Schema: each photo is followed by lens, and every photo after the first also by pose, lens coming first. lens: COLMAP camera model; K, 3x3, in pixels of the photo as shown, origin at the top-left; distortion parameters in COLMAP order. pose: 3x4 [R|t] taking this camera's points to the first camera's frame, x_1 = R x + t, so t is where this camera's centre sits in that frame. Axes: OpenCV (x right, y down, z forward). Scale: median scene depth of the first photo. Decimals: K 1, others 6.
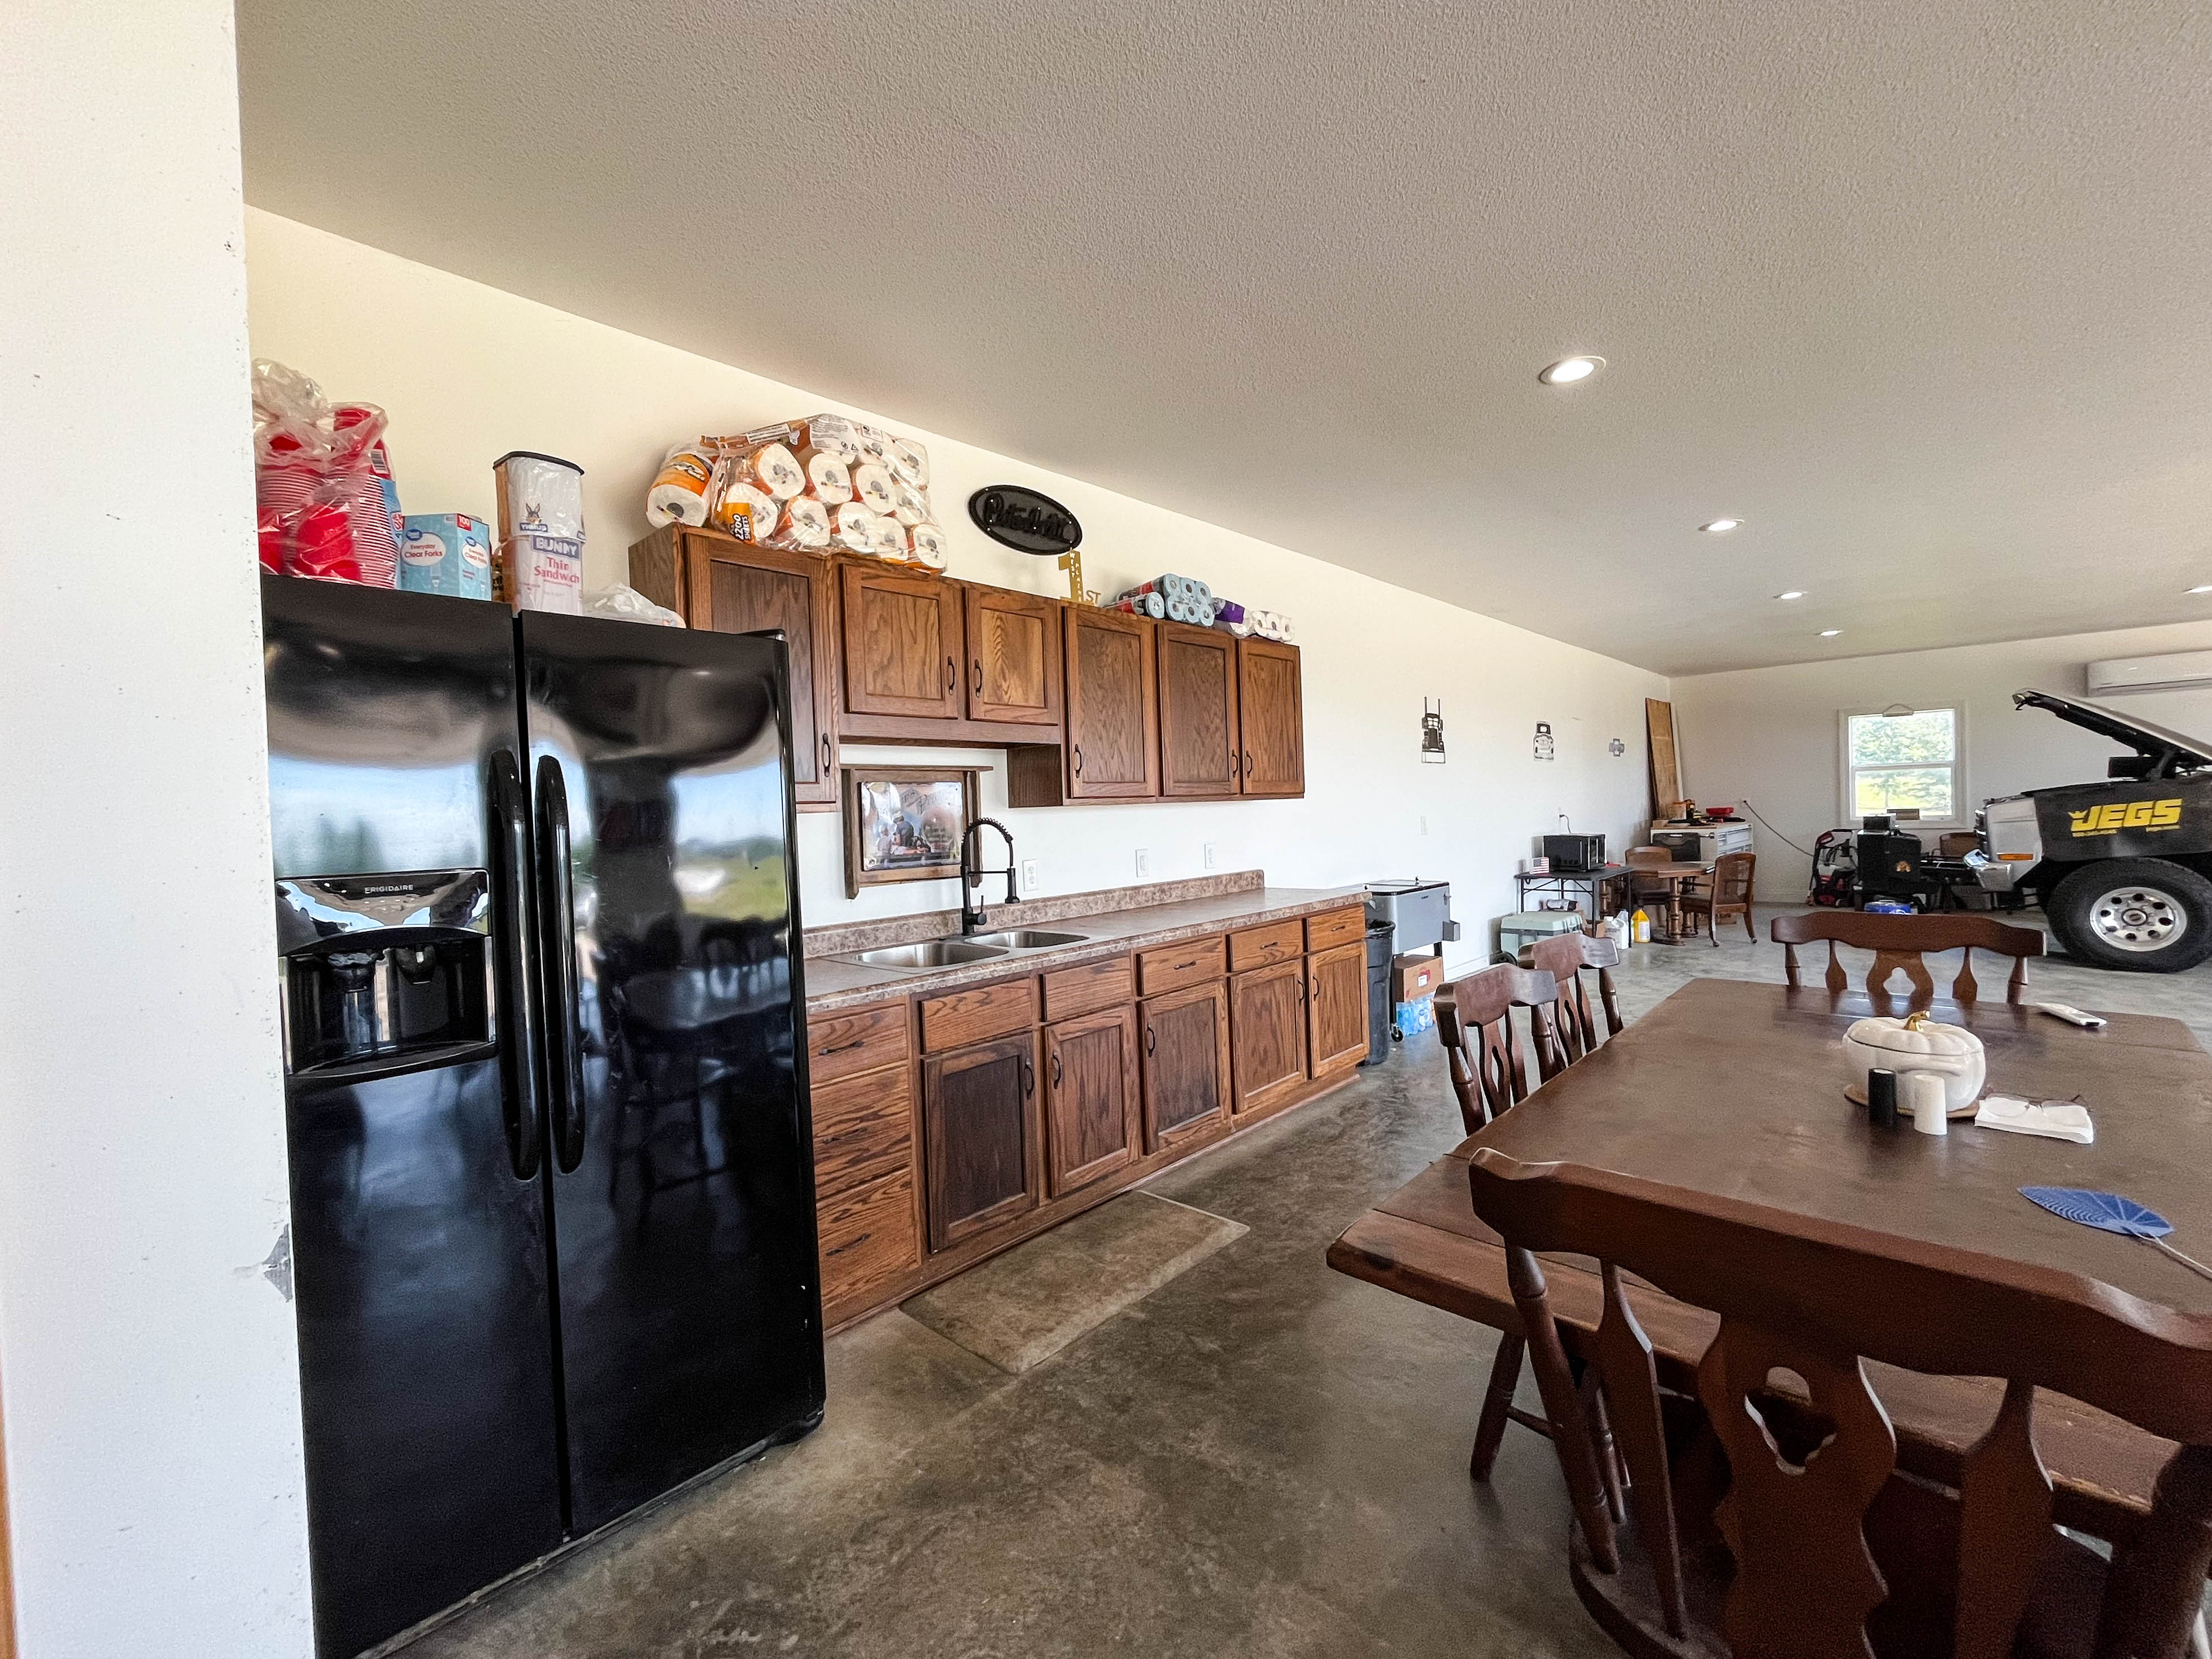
lens RADIAL K [[921.2, 0, 1106.0], [0, 921.2, 829.5], [0, 0, 1]] dist [-0.000962, -0.000168]
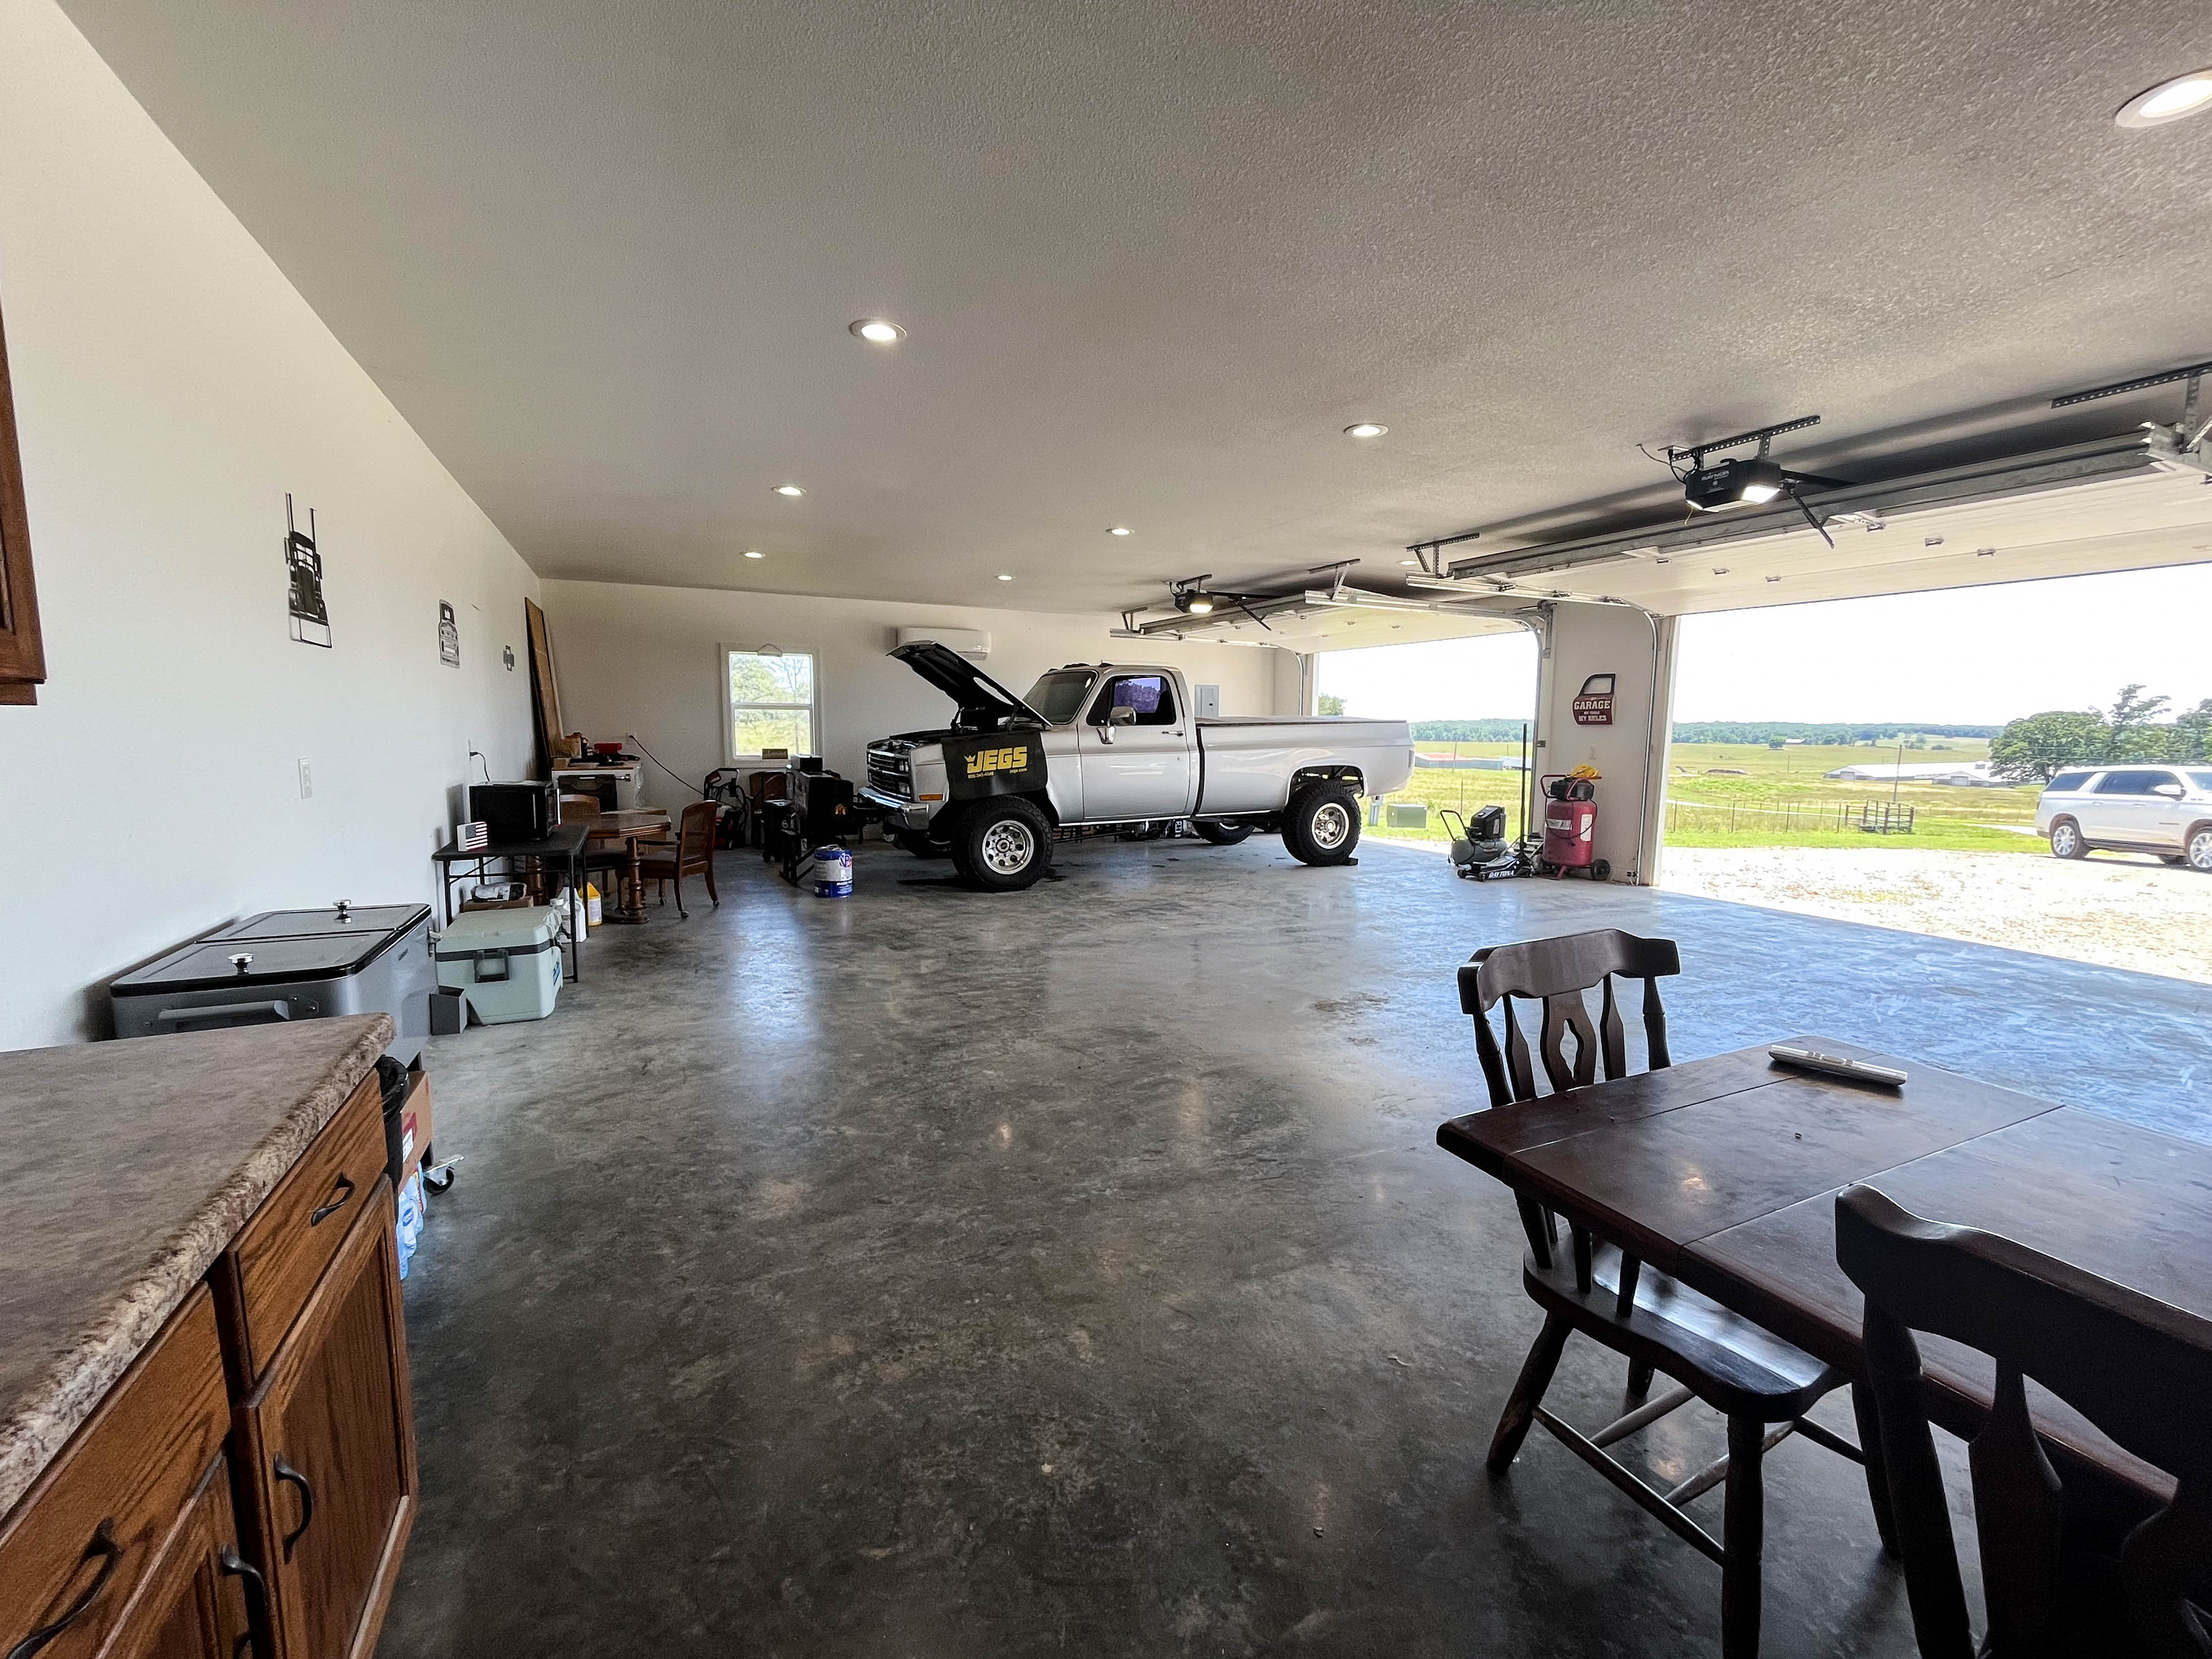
lens RADIAL K [[921.3, 0, 1106.0], [0, 921.3, 829.5], [0, 0, 1]] dist [-0.000962, -0.000168]
pose [[0.361464, -0.067771, 0.929920, 0.107667], [-0.002355, 0.997285, 0.073596, -0.024460], [-0.932383, -0.028792, 0.360323, 0.812198]]
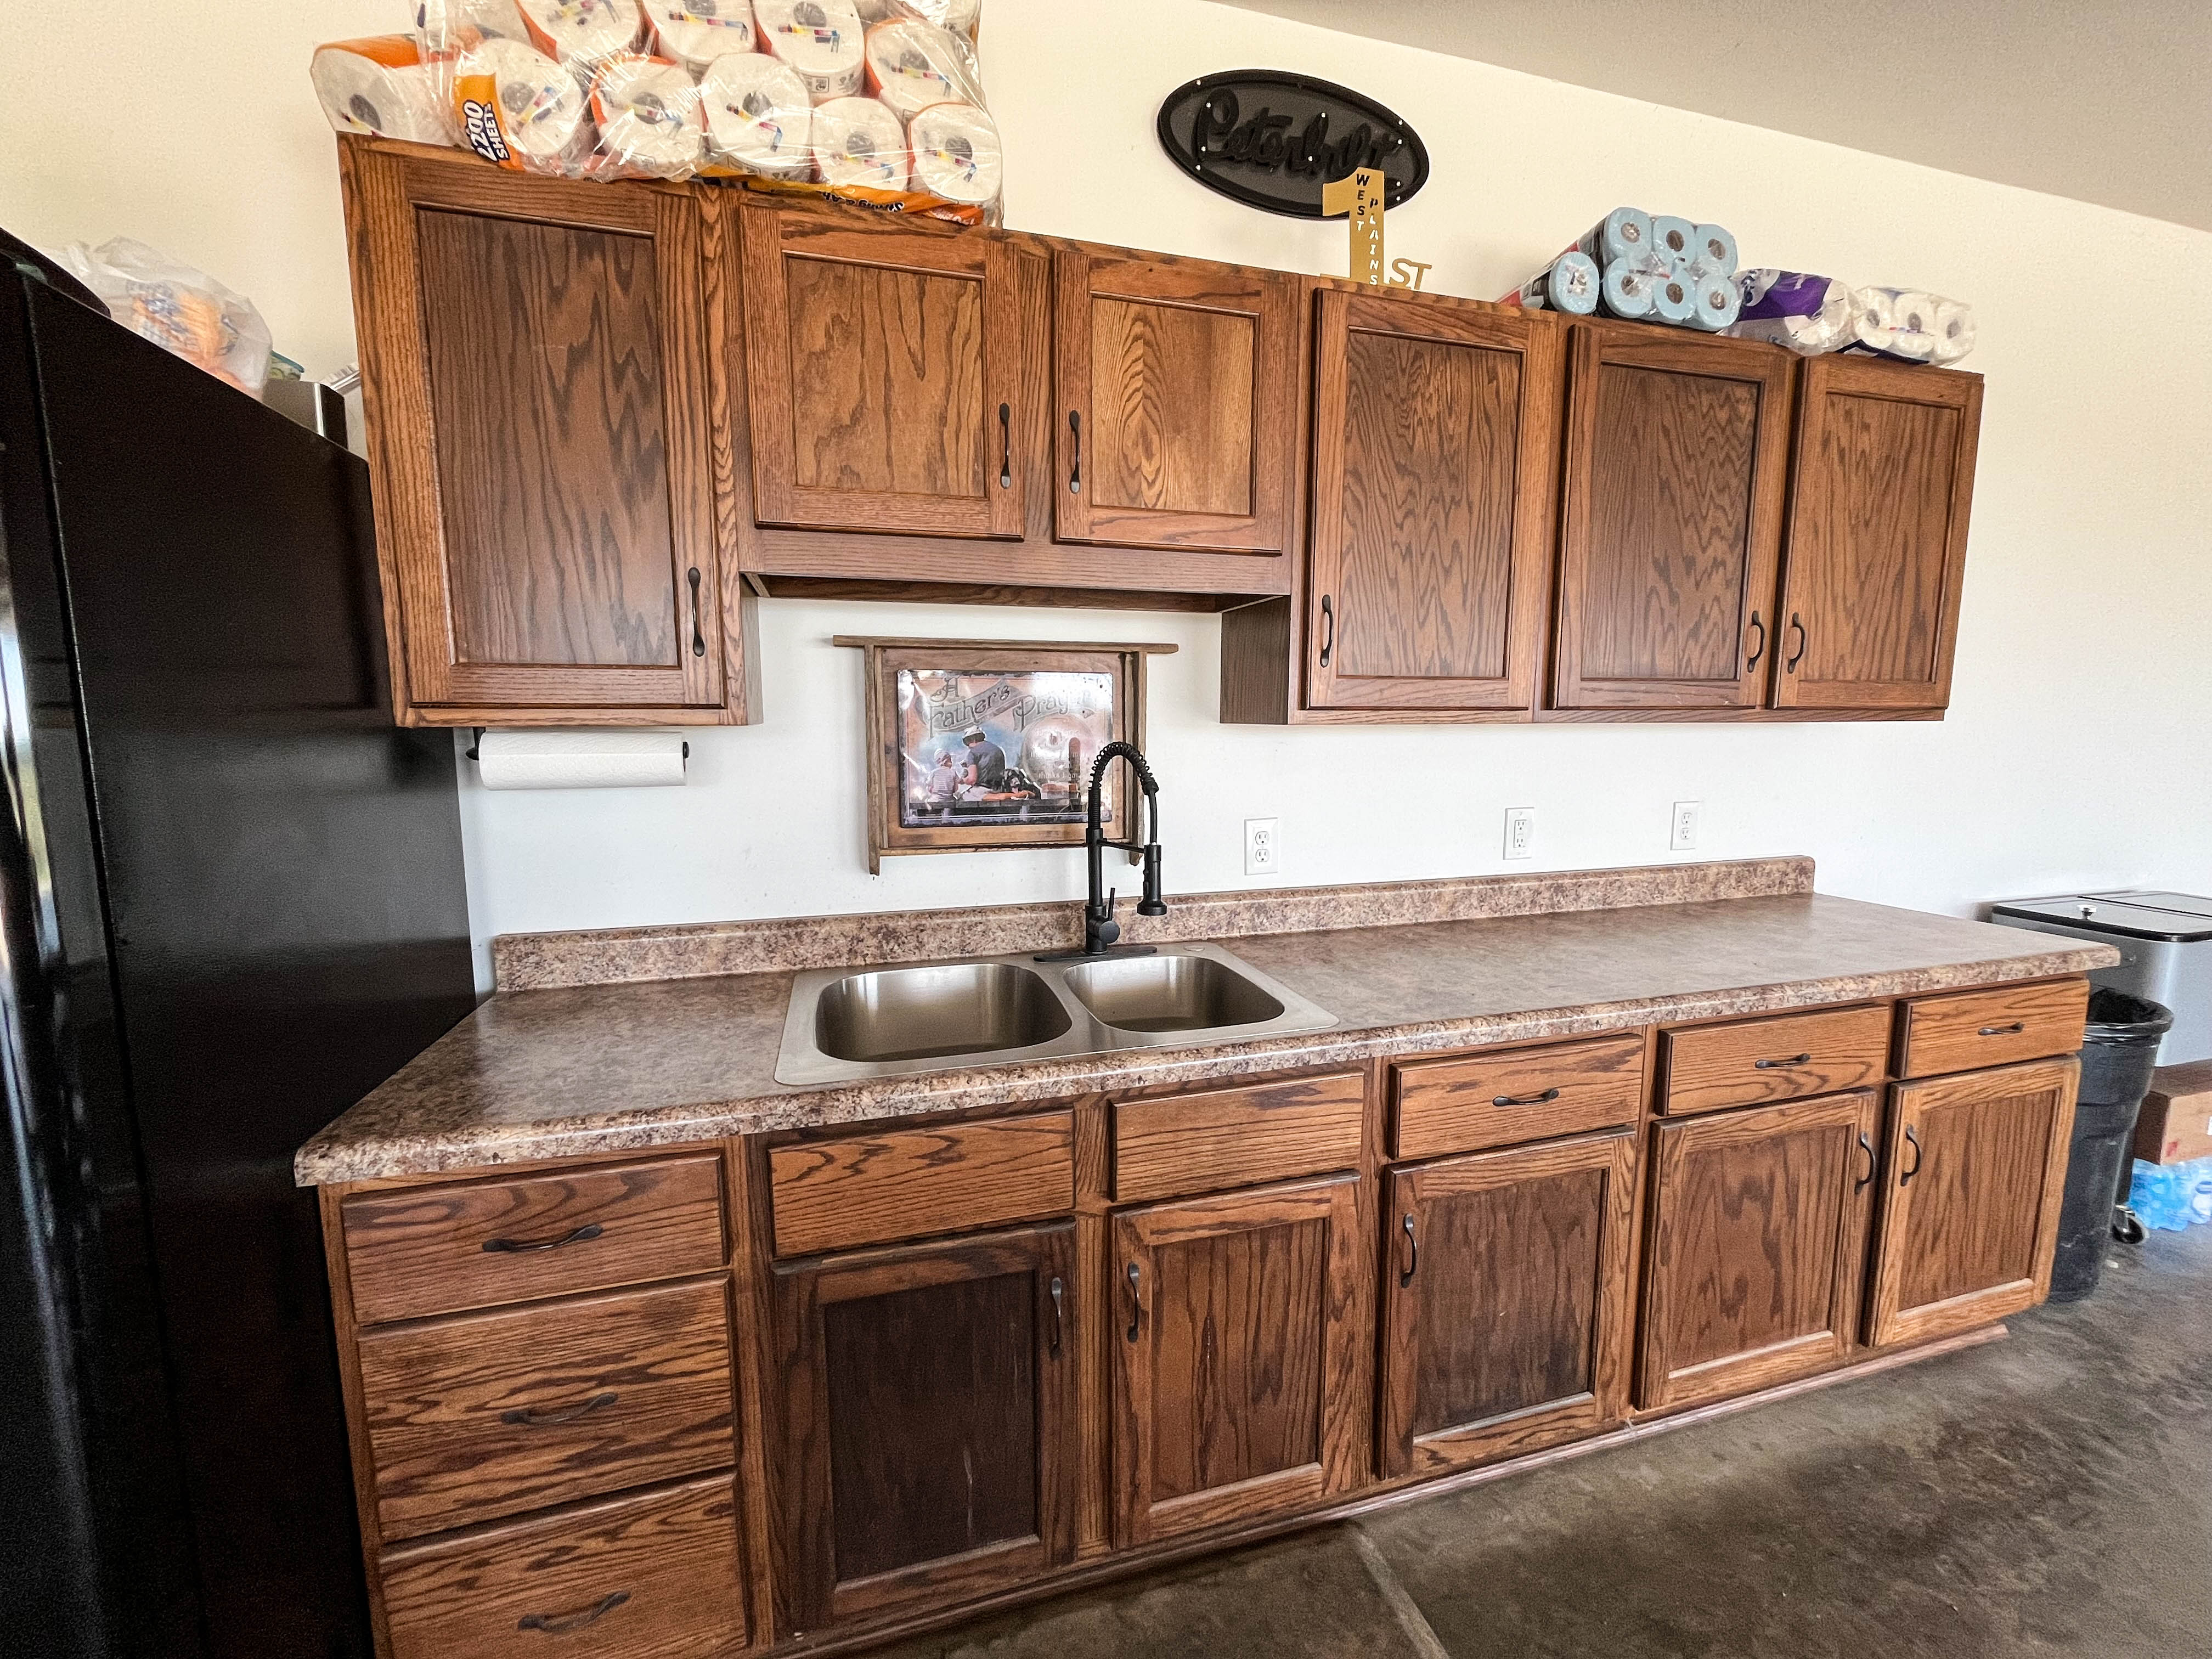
lens RADIAL K [[886.5, 0, 1106.0], [0, 886.5, 829.5], [0, 0, 1]] dist [-0.001249, -0.000170]
pose [[0.857290, 0.098909, -0.505243, 0.109872], [-0.039737, 0.991156, 0.126610, -0.024795], [0.513297, -0.088464, 0.853639, 0.519320]]
